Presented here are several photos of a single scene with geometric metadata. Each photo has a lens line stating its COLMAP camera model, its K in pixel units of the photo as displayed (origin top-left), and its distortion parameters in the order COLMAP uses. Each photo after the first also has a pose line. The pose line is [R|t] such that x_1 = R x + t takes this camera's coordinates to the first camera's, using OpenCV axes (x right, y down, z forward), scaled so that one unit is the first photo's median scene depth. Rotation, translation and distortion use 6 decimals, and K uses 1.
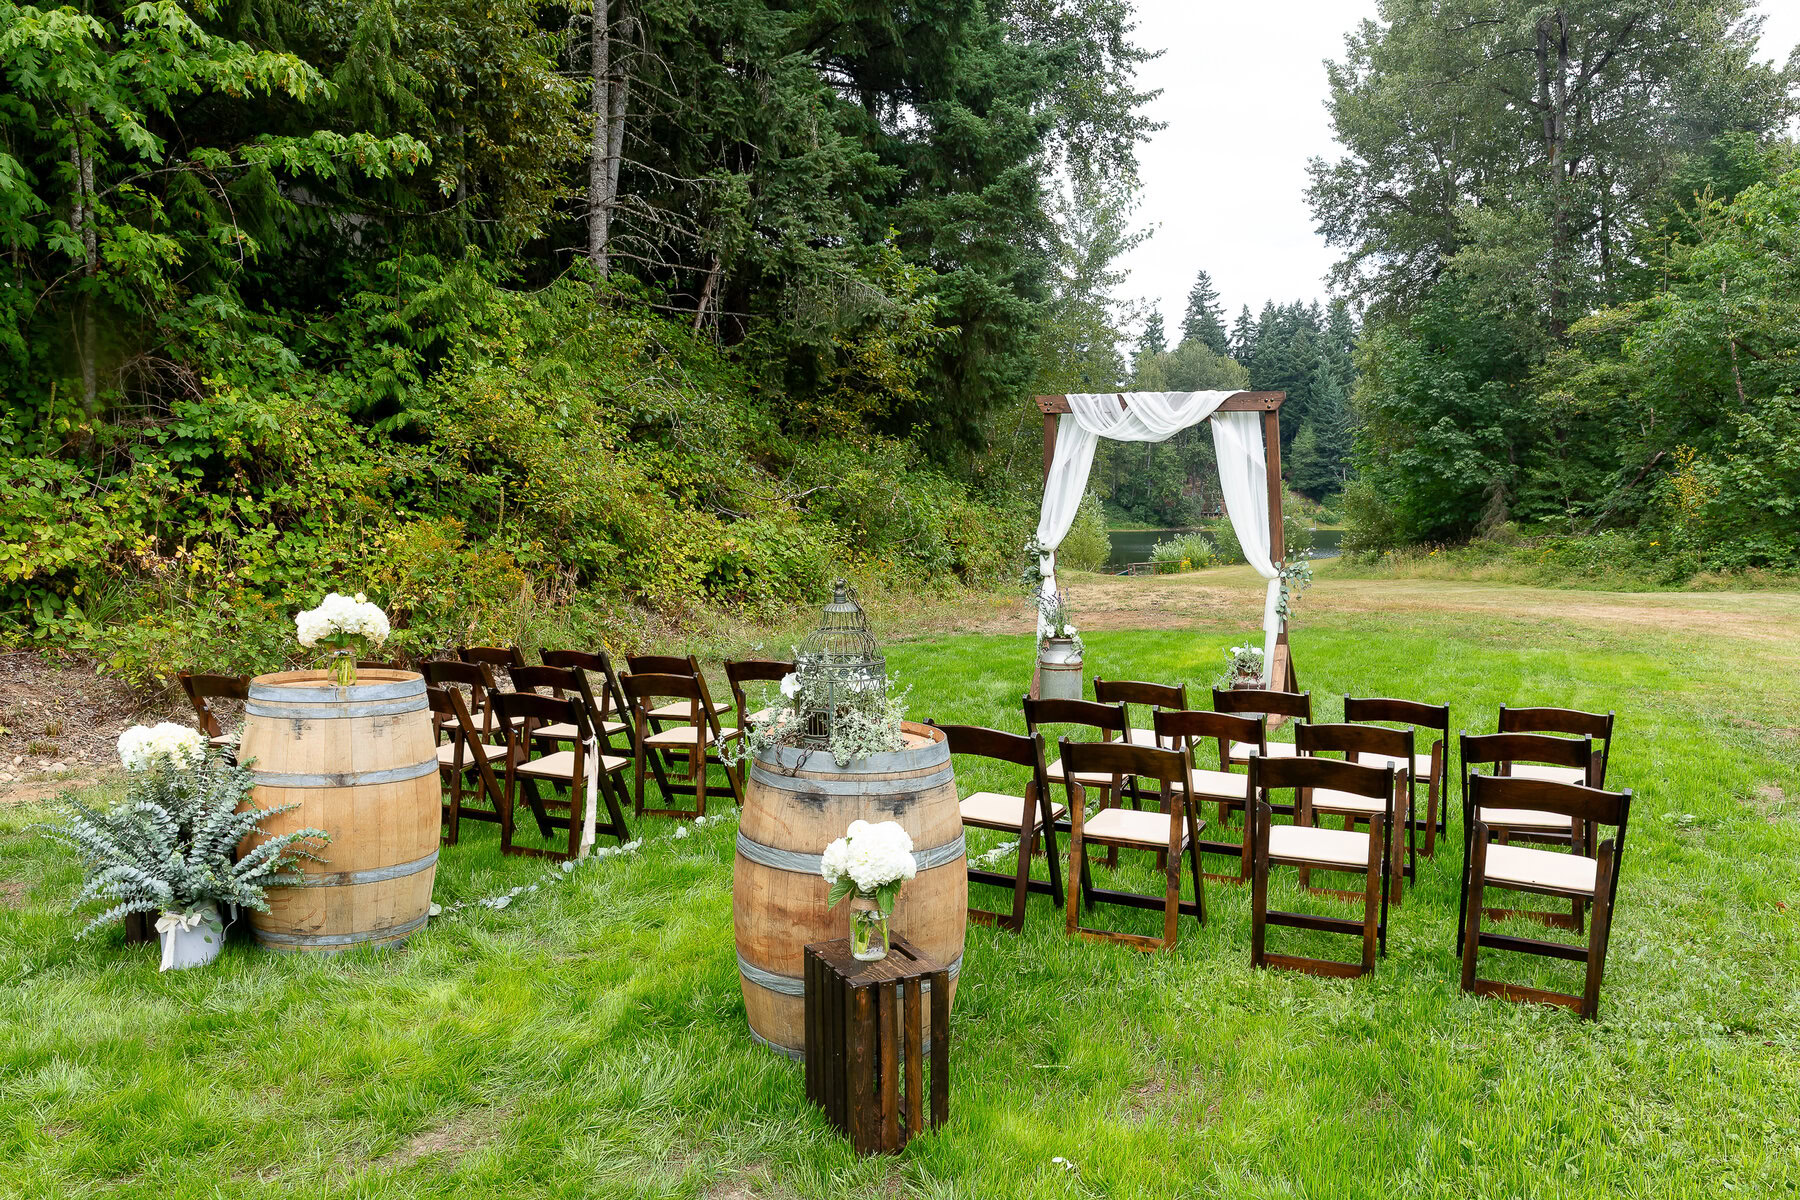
lens RADIAL K [[1406.4, 0, 883.0], [0, 1406.4, 607.1], [0, 0, 1]] dist [0.003368, 0.011324]
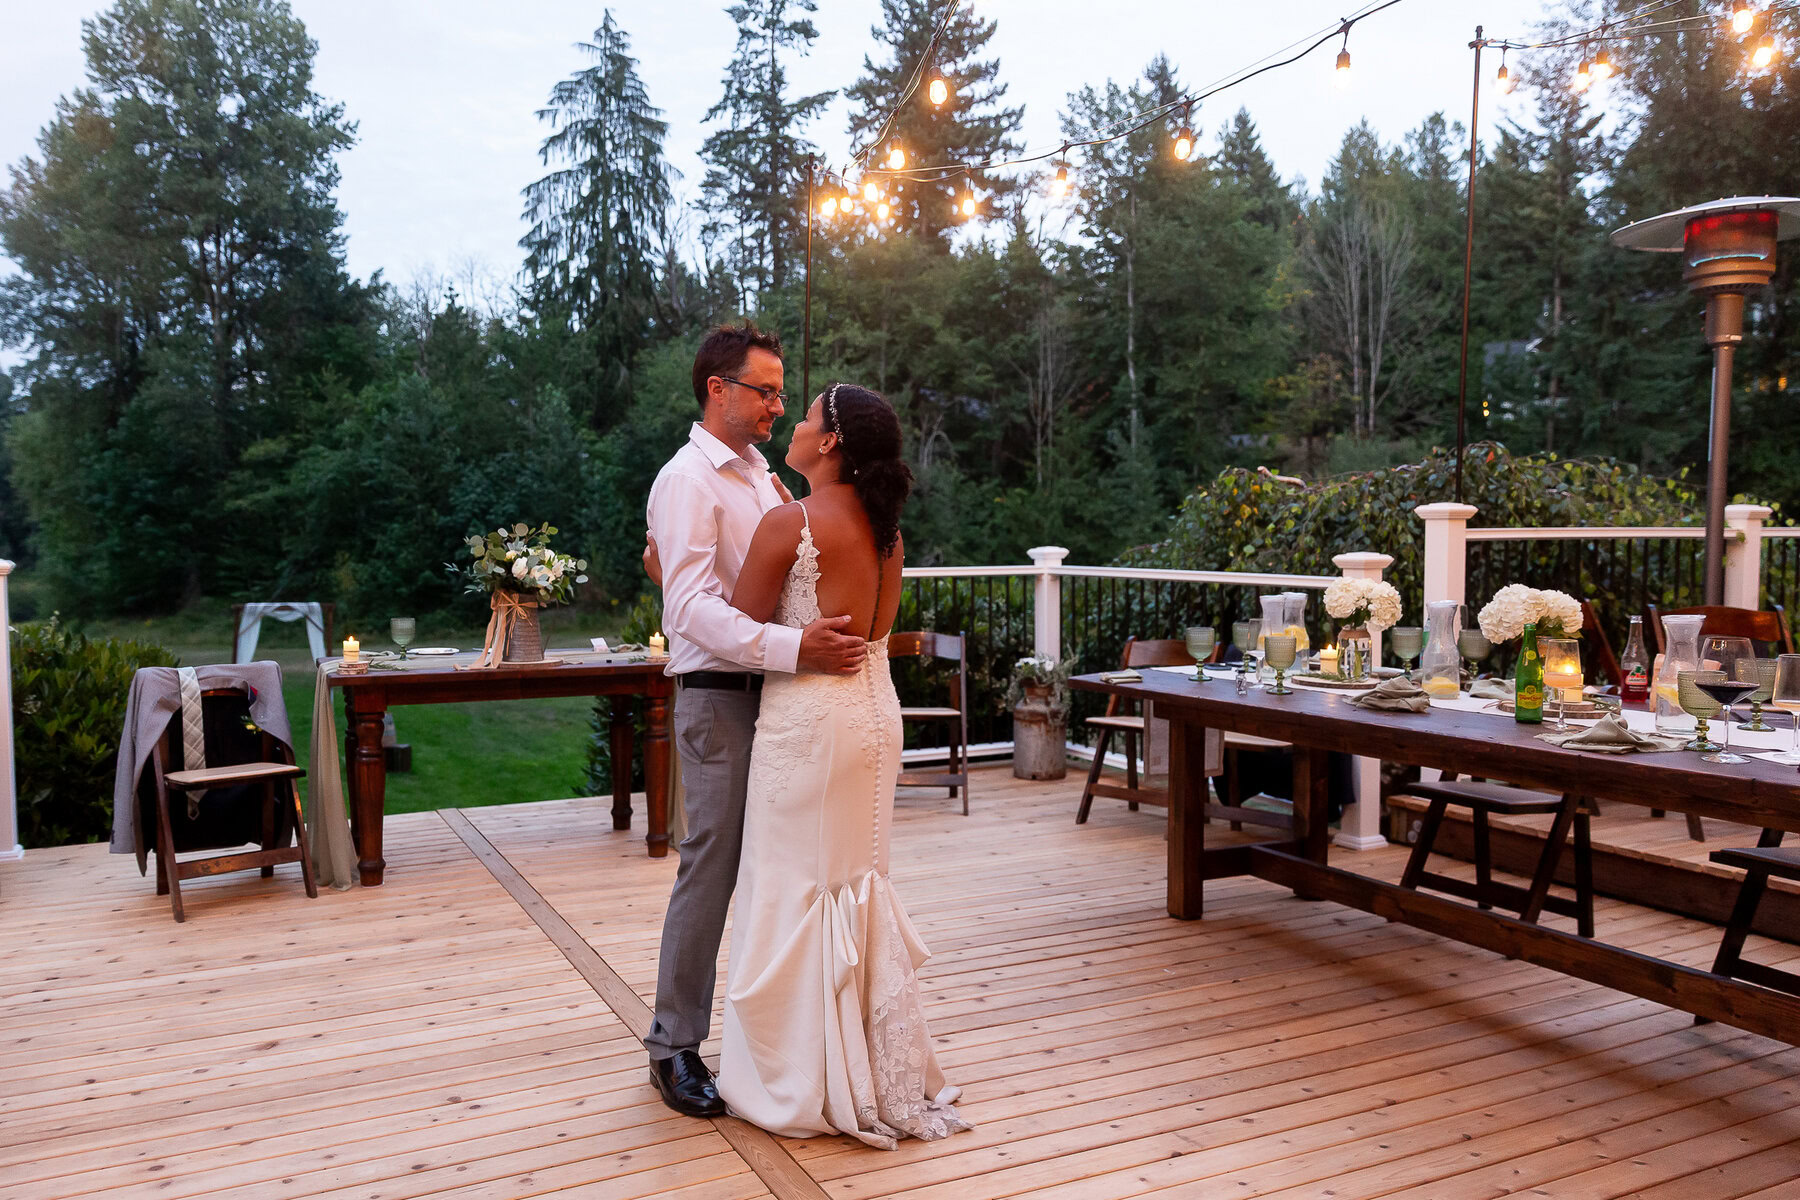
lens RADIAL K [[1409.8, 0, 889.5], [0, 1409.8, 598.1], [0, 0, 1]] dist [-0.005088, -0.007875]
pose [[0.592220, -0.042565, 0.804652, -0.281102], [0.070738, 0.997495, 0.000704, -0.019138], [-0.802666, 0.056502, 0.593747, -0.346835]]
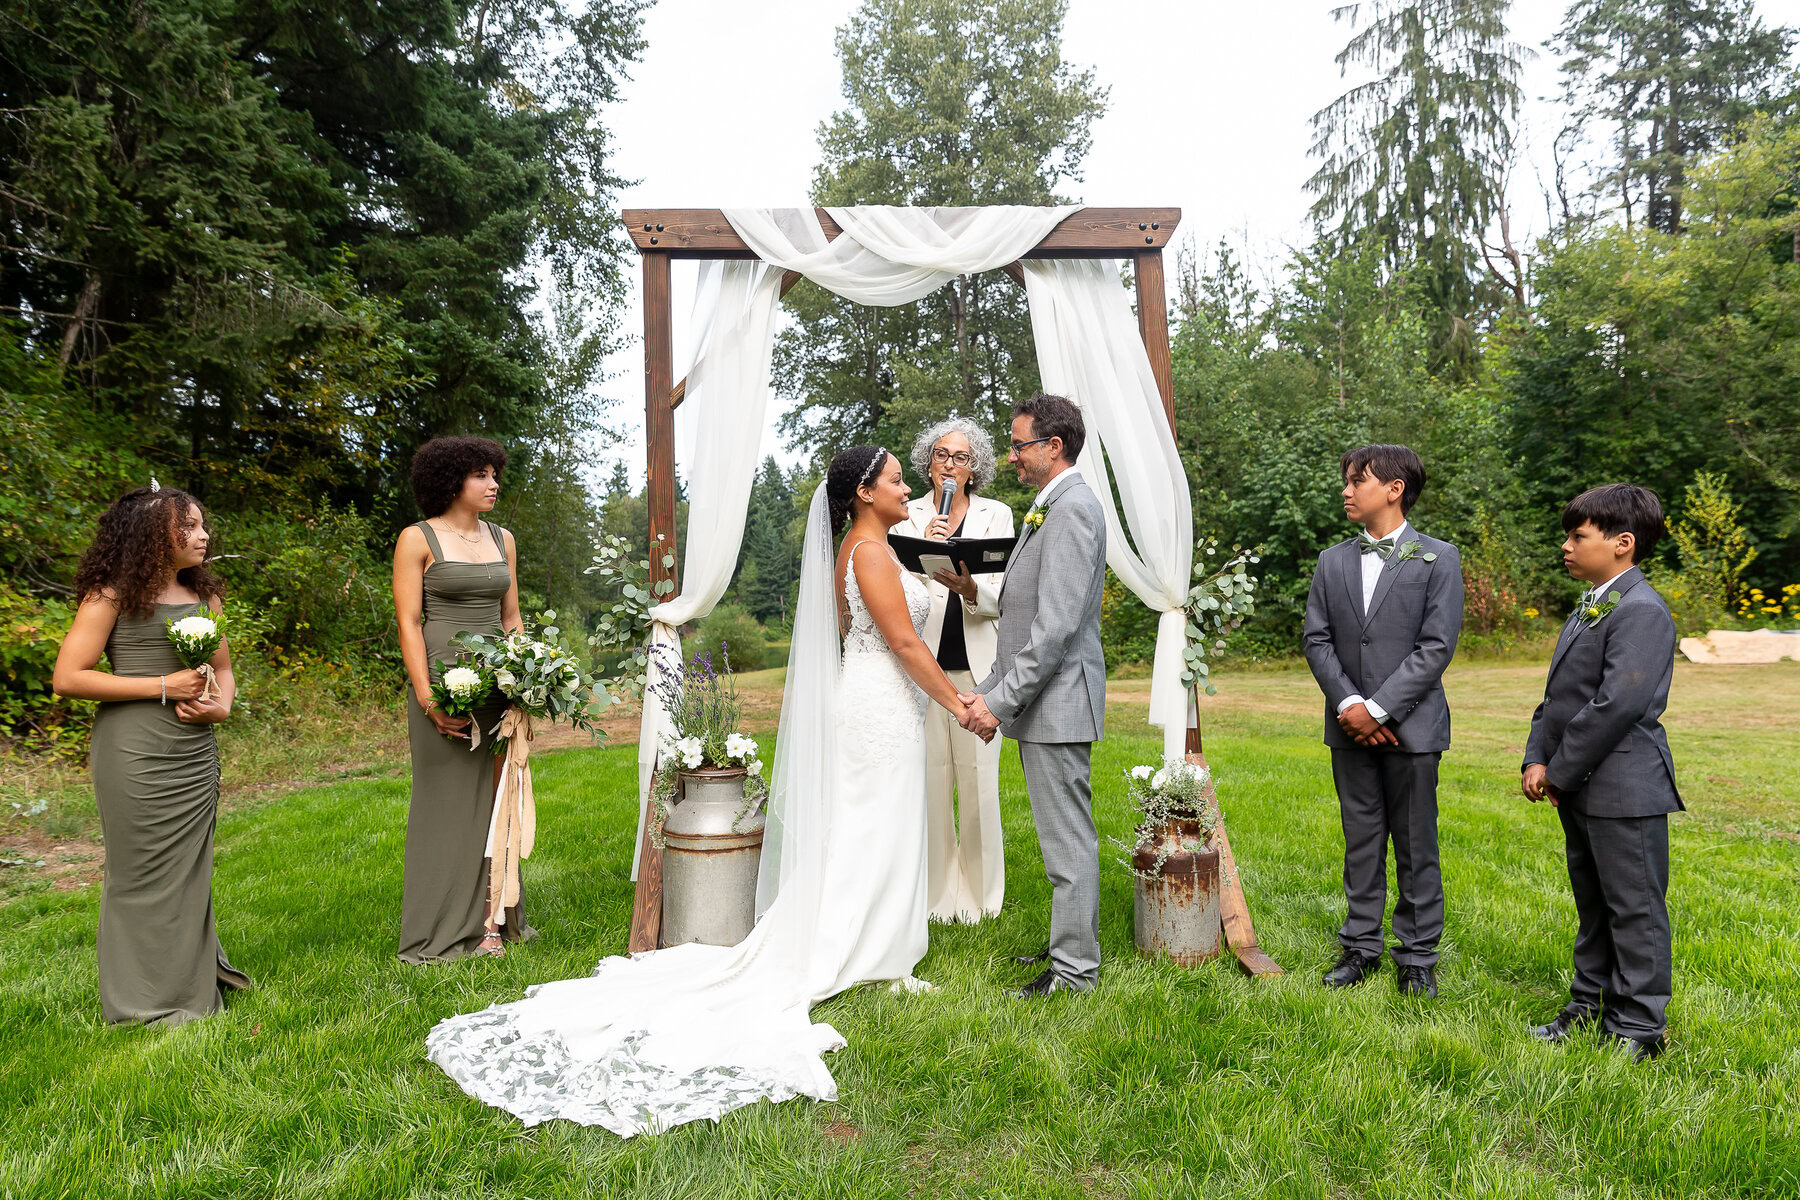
lens RADIAL K [[1172.8, 0, 892.4], [0, 1172.8, 615.5], [0, 0, 1]] dist [0.005175, -0.005695]
pose [[0.912703, -0.009448, 0.408514, 0.008536], [0.044713, 0.996039, -0.076862, 0.001588], [-0.406170, 0.088418, 0.909510, 0.158123]]
